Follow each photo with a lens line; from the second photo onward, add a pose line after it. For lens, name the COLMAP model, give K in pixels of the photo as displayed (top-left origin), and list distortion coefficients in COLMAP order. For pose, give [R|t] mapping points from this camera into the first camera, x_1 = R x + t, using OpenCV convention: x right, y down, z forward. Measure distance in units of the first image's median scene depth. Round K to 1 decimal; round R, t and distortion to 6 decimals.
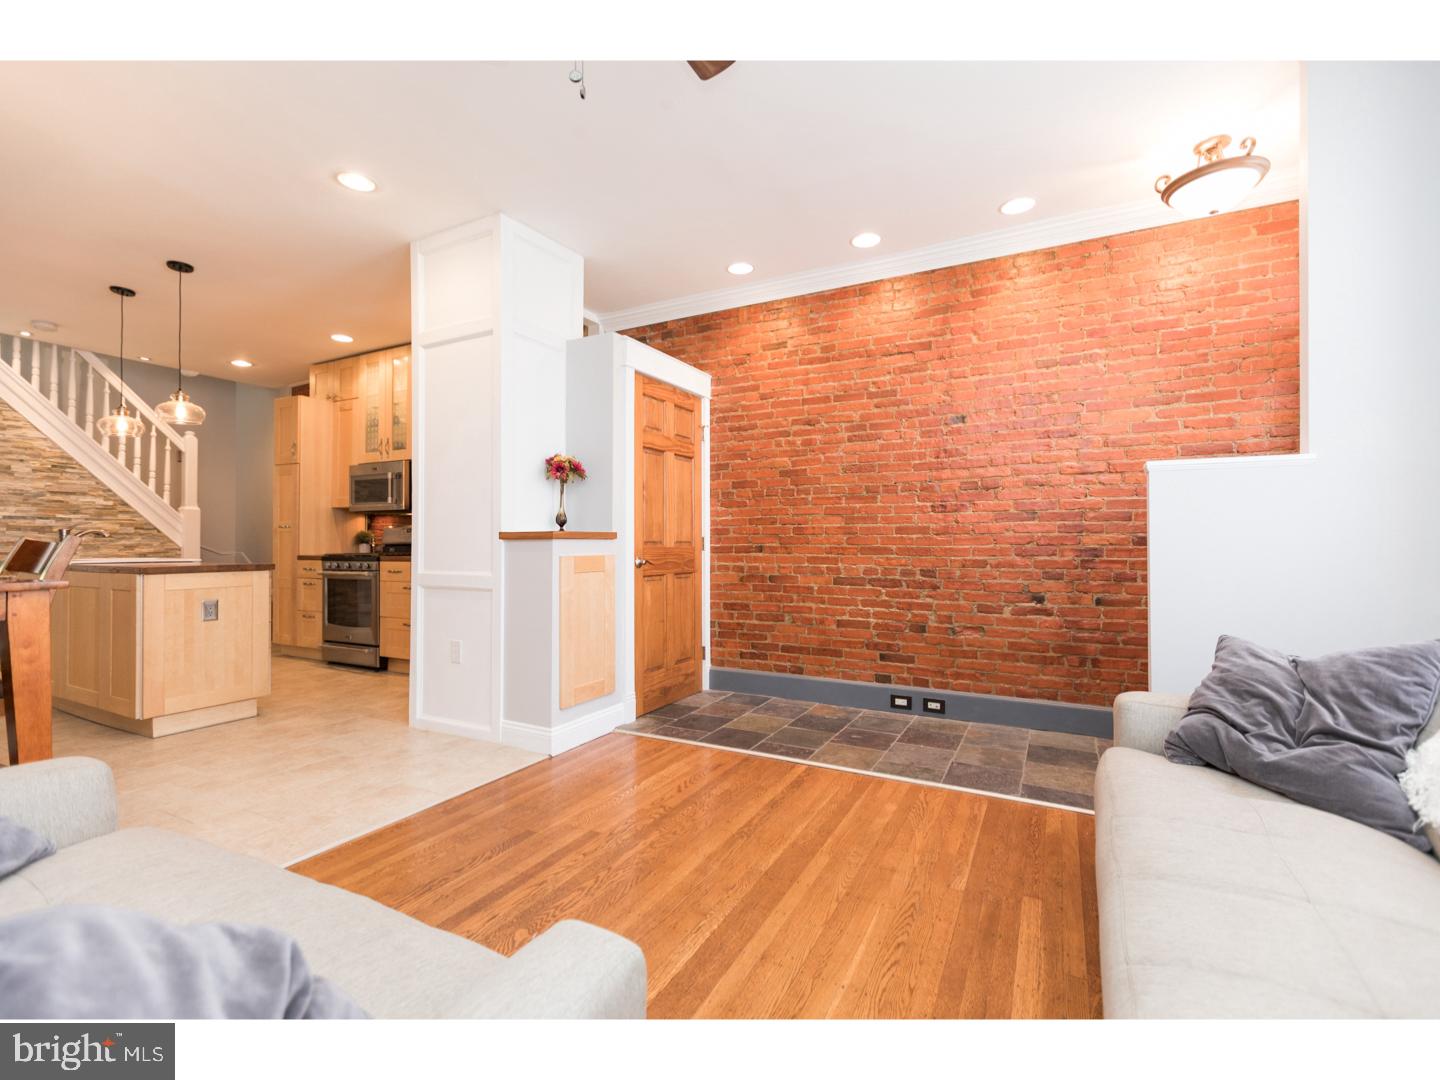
lens RADIAL K [[636.0, 0, 714.1], [0, 636.0, 541.4], [0, 0, 1]] dist [0.004033, -0.000728]
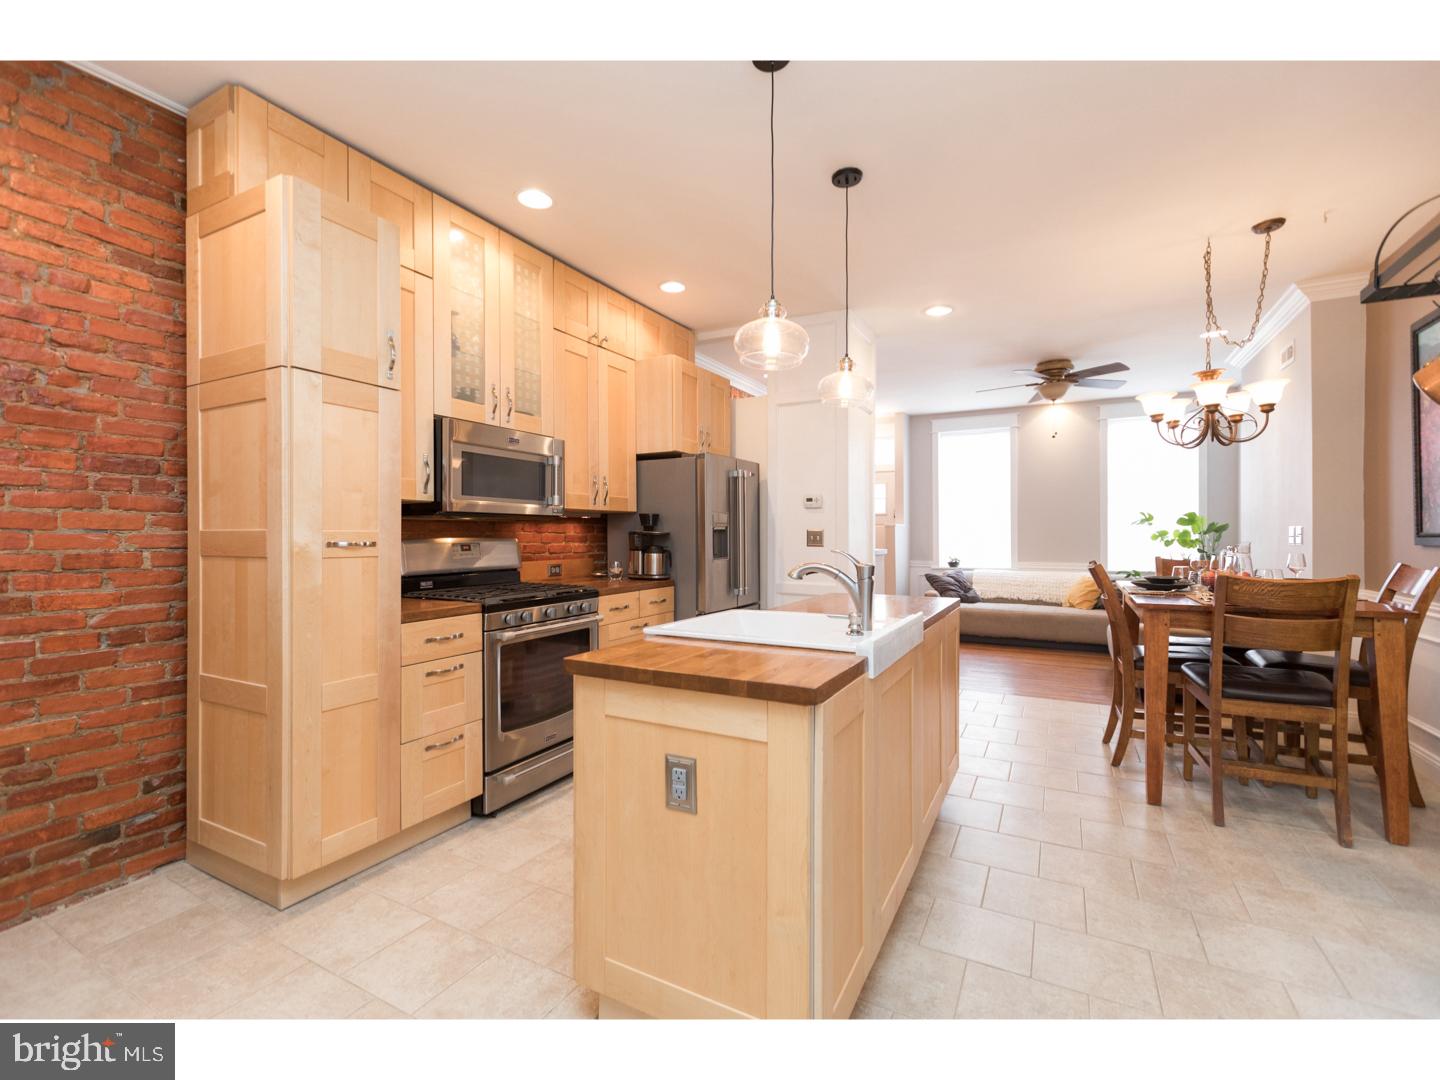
lens RADIAL K [[636.0, 0, 722.0], [0, 636.0, 540.1], [0, 0, 1]] dist [0.004033, -0.000728]
pose [[0.001110, -0.010669, 0.999942, -1.183364], [-0.004167, 0.999934, 0.010674, -0.034471], [-0.999991, -0.004179, 0.001066, 0.873664]]
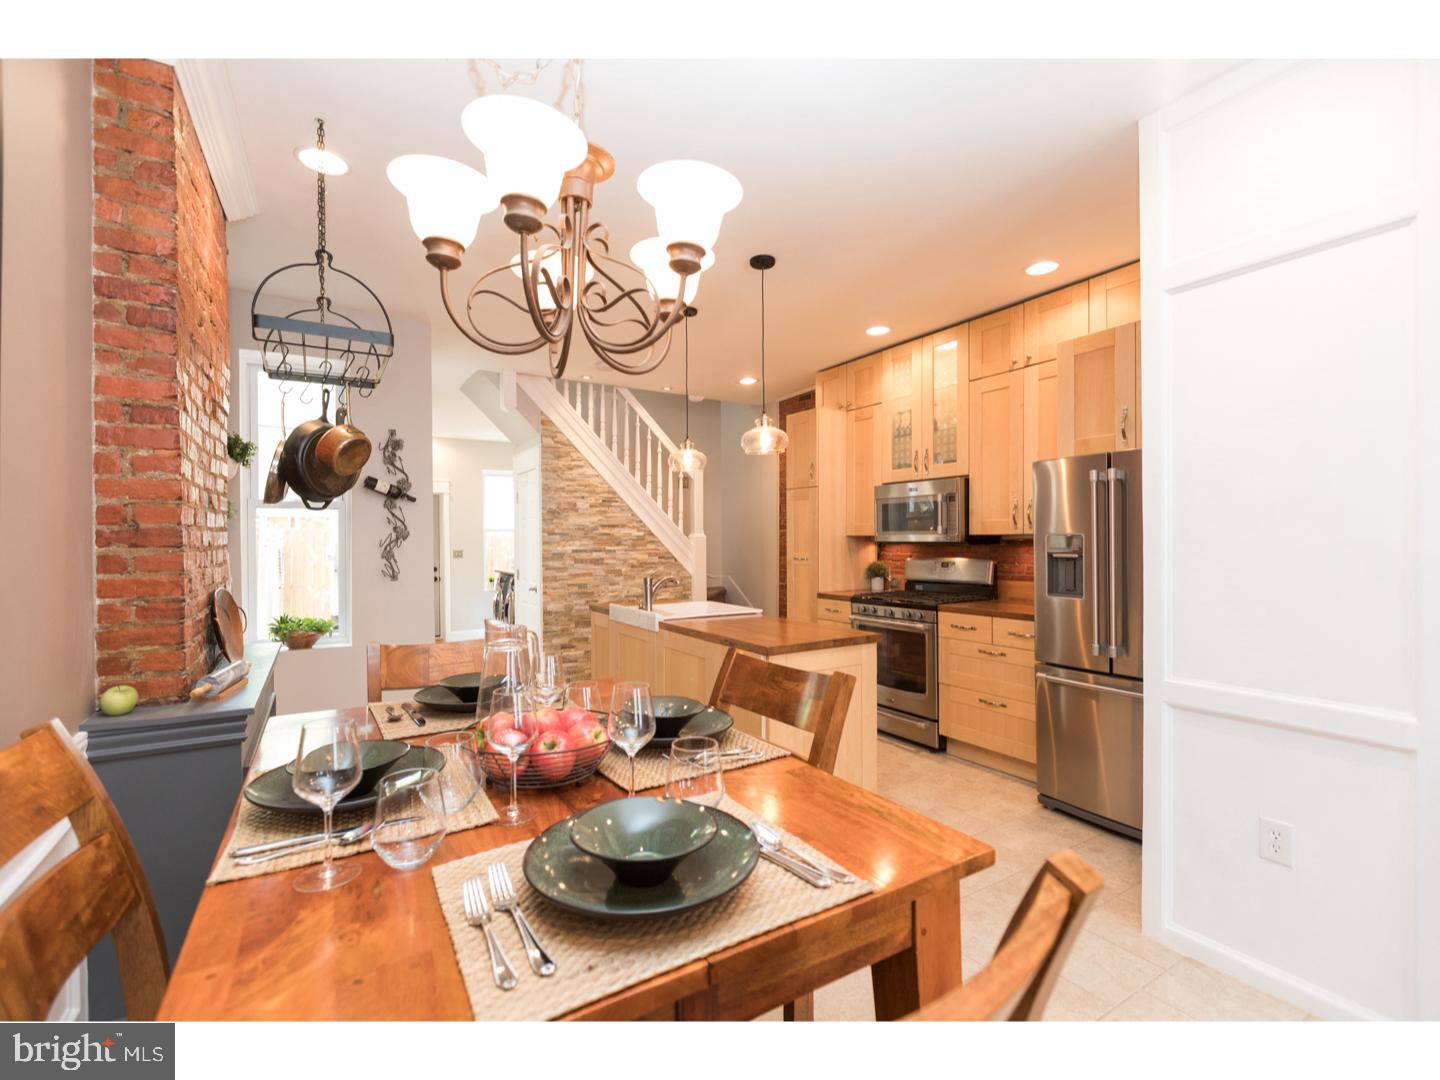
lens RADIAL K [[636.0, 0, 723.1], [0, 636.0, 542.3], [0, 0, 1]] dist [0.004033, -0.000728]
pose [[0.865214, -0.004216, -0.501386, -0.364402], [0.008914, 0.999936, 0.006975, -0.059693], [0.501324, -0.010504, 0.865196, 0.205146]]
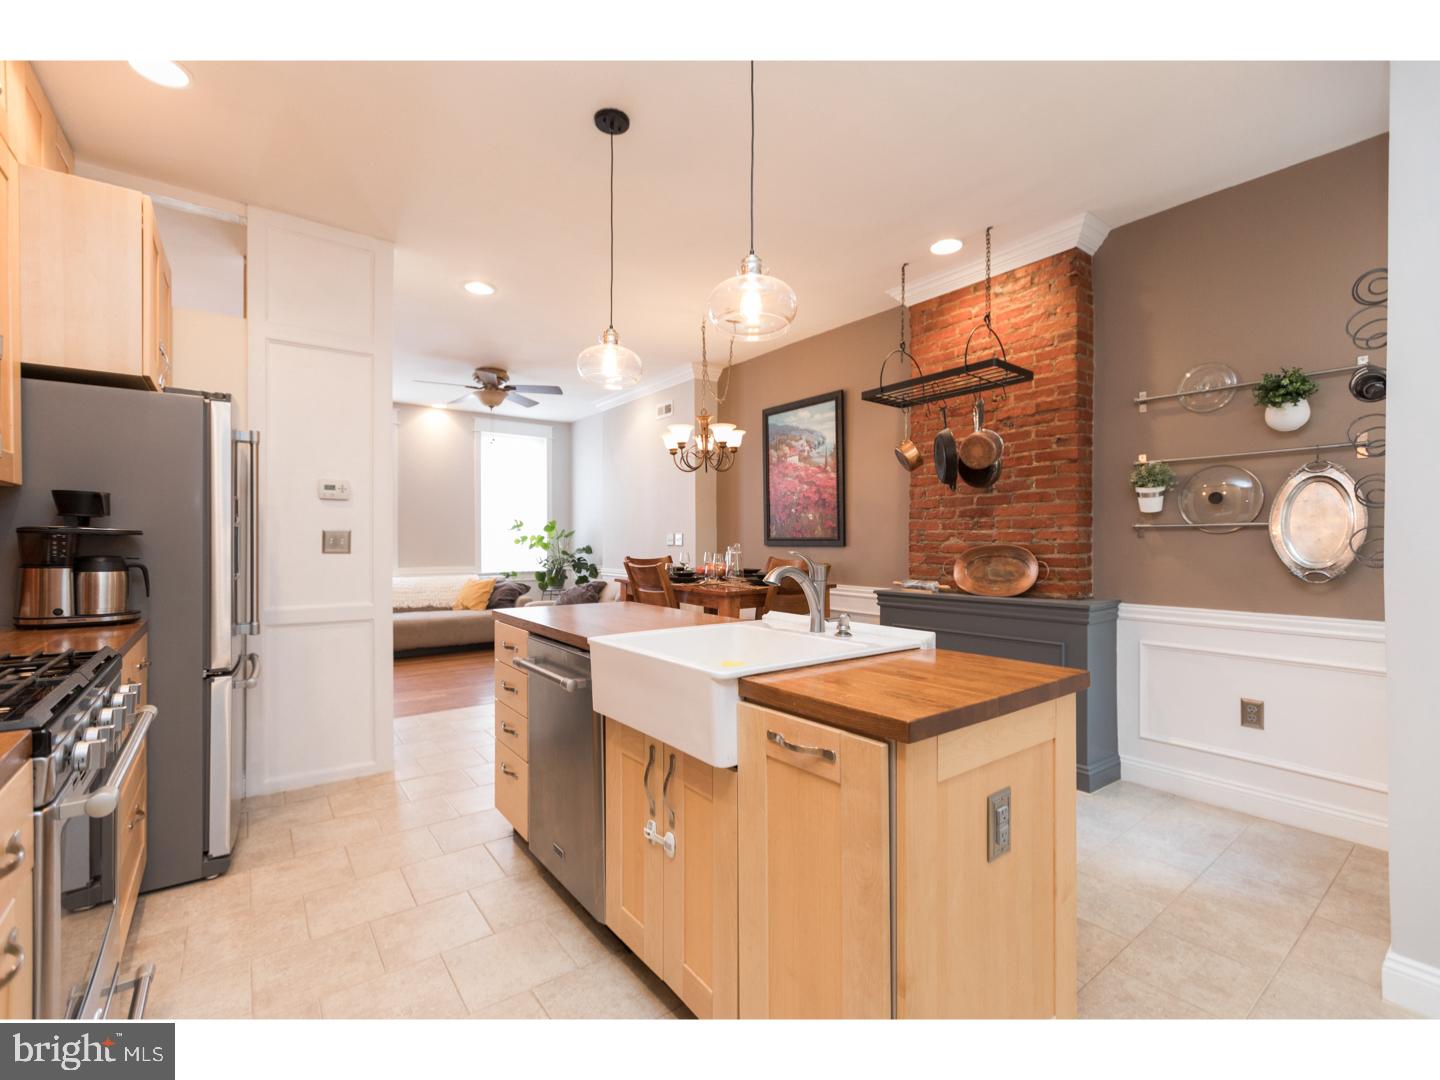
lens RADIAL K [[636.0, 0, 710.8], [0, 636.0, 538.9], [0, 0, 1]] dist [0.004033, -0.000728]
pose [[-0.902871, -0.001849, 0.429908, -0.908160], [-0.004936, 0.999969, -0.006064, -0.029000], [-0.429884, -0.007597, -0.902852, 1.153763]]
